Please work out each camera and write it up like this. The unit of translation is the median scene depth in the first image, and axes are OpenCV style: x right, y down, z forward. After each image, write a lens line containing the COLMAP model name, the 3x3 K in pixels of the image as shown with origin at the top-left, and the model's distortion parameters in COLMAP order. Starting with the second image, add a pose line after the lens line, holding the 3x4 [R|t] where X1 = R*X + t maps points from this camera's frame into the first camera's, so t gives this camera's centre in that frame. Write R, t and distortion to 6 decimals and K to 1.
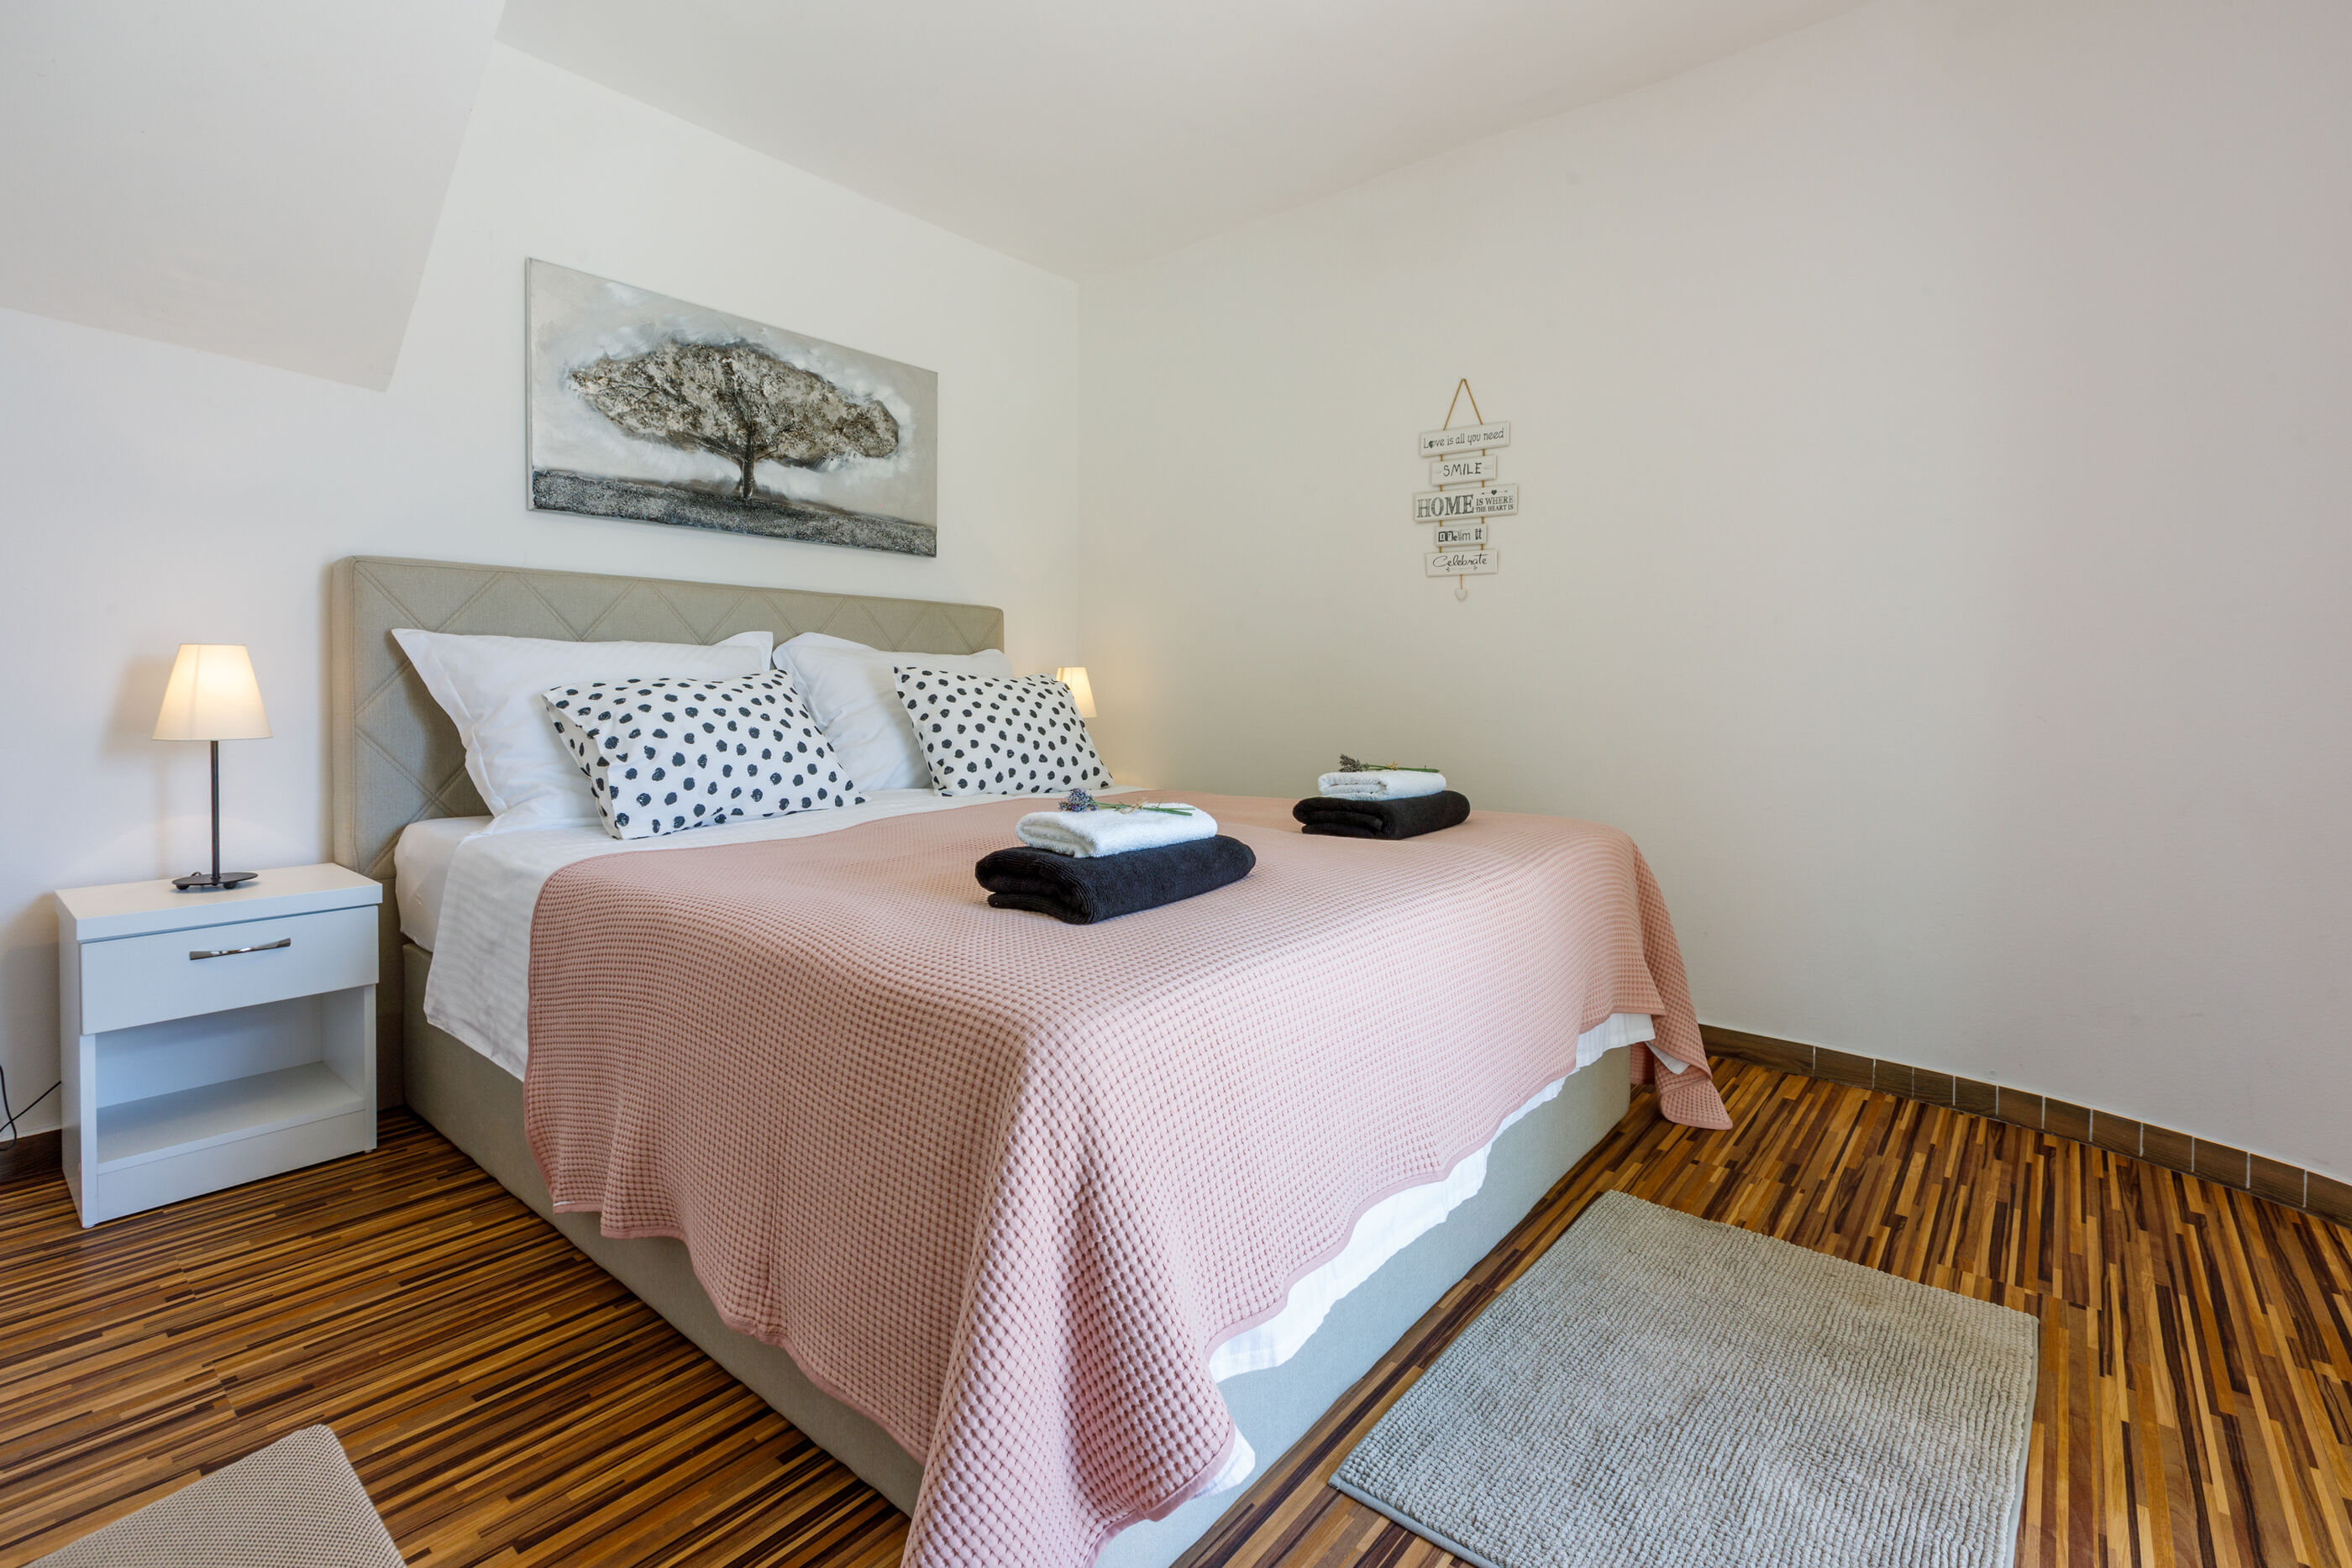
lens RADIAL K [[1056.0, 0, 1144.1], [0, 1056.0, 705.9], [0, 0, 1]] dist [-0.000541, 0.000272]
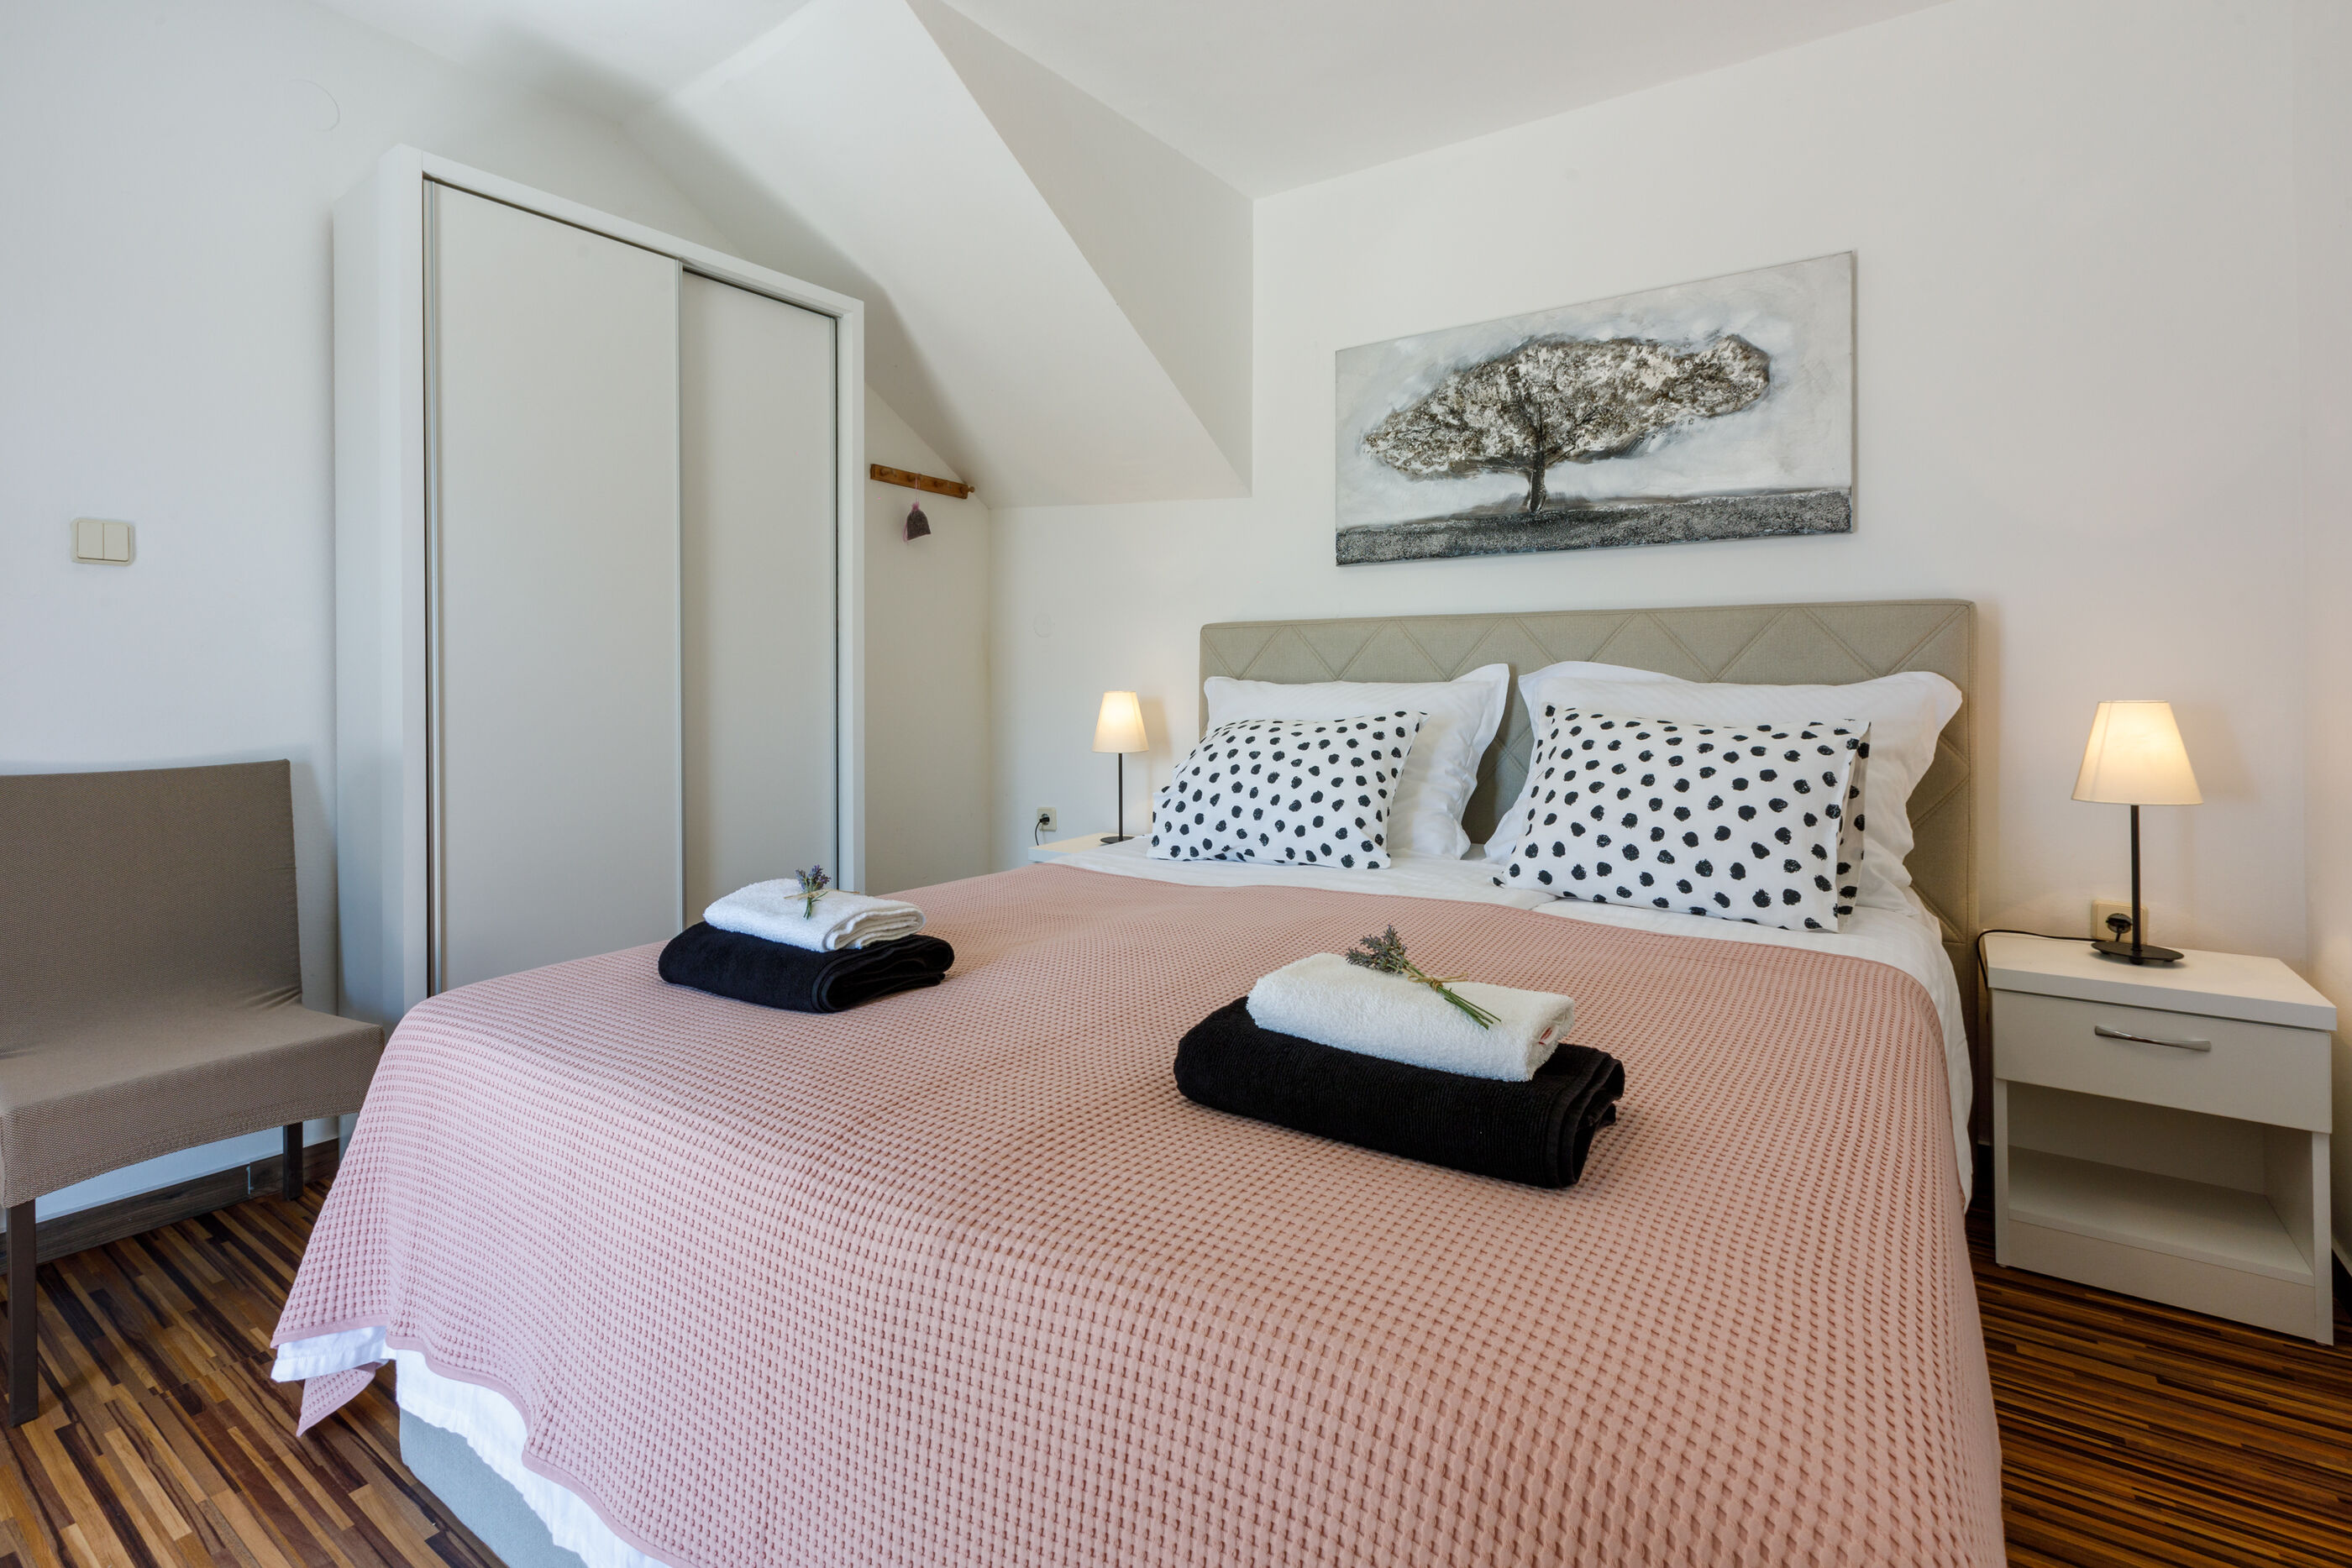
lens RADIAL K [[1056.0, 0, 1178.3], [0, 1056.0, 676.4], [0, 0, 1]] dist [-0.000541, 0.000272]
pose [[0.123848, -0.005610, -0.992285, 0.502641], [-0.013488, 0.999882, -0.007337, -0.050591], [0.992210, 0.014292, 0.123757, 0.632654]]
